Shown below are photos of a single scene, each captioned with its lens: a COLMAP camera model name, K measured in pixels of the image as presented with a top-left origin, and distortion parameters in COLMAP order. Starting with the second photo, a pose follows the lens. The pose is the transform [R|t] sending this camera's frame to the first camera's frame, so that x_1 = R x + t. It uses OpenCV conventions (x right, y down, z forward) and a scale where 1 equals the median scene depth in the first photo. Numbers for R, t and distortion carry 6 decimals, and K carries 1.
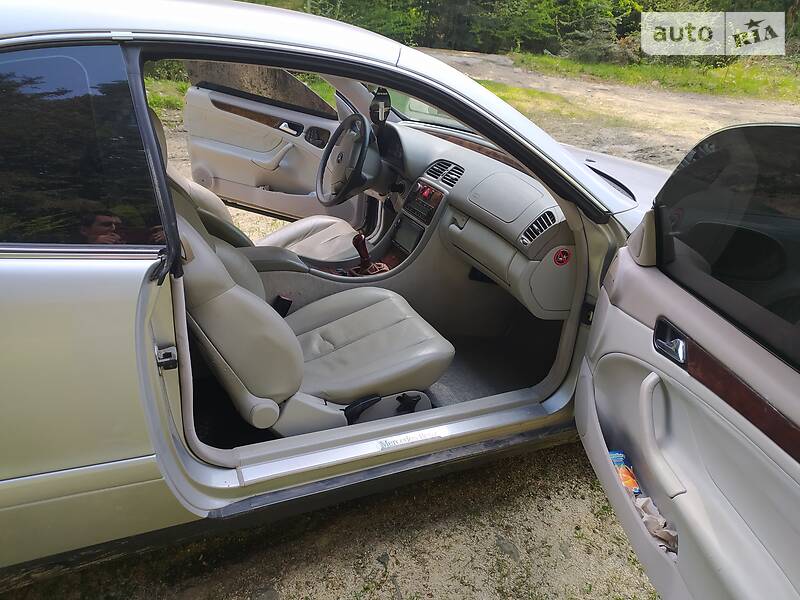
lens RADIAL K [[590.9, 0, 400.0], [0, 590.9, 300.0], [0, 0, 1]] dist [0.049289, -0.052833]
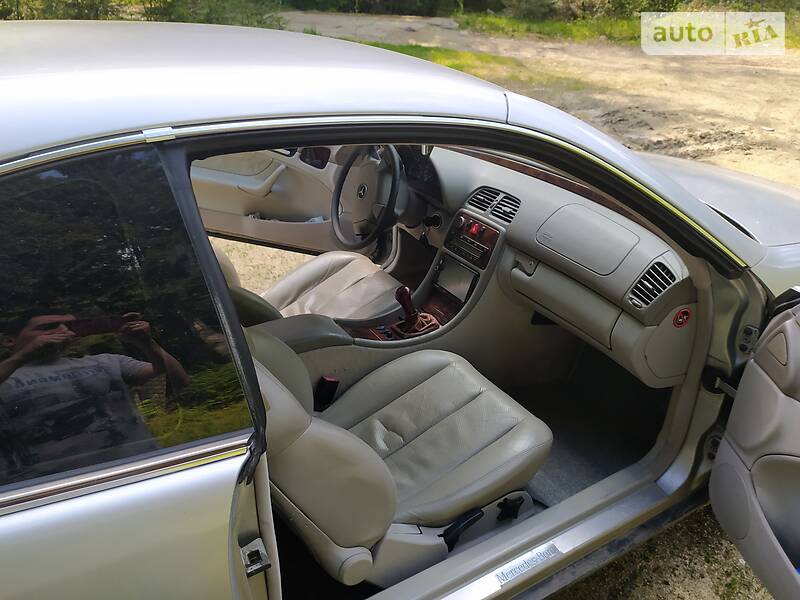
lens RADIAL K [[598.6, 0, 407.4], [0, 598.6, 298.7], [0, 0, 1]] dist [0.029379, -0.006948]
pose [[0.991886, -0.097685, 0.081360, -0.129564], [0.093793, 0.994317, 0.050364, -0.132685], [-0.085817, -0.042325, 0.995411, 0.145078]]
